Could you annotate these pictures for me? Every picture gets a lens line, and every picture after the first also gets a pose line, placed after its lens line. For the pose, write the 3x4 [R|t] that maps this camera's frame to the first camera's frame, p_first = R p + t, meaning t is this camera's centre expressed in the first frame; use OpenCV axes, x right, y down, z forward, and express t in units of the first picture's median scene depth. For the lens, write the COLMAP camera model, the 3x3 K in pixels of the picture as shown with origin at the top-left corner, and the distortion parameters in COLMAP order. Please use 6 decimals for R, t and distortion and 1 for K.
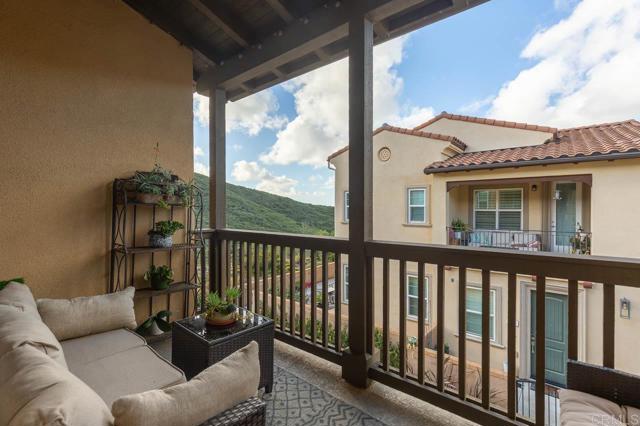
lens RADIAL K [[289.5, 0, 320.4], [0, 289.5, 210.8], [0, 0, 1]] dist [0.001543, -0.000431]
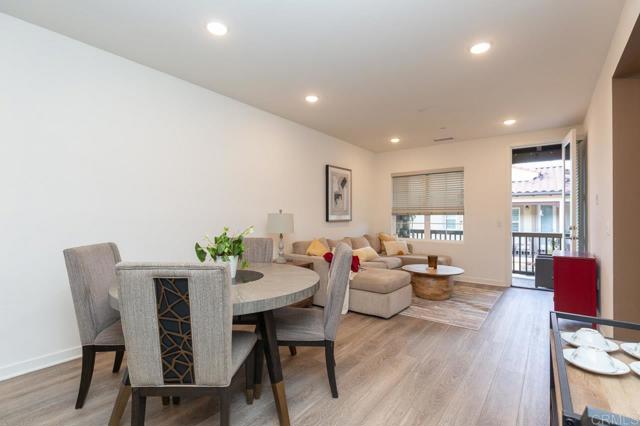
lens RADIAL K [[307.6, 0, 319.5], [0, 307.6, 214.1], [0, 0, 1]] dist [-0.000066, -0.000023]
pose [[0.998718, 0.010723, 0.049465, -0.475520], [-0.009878, 0.999802, -0.017302, -0.004409], [-0.049641, 0.016791, 0.998626, -0.619501]]
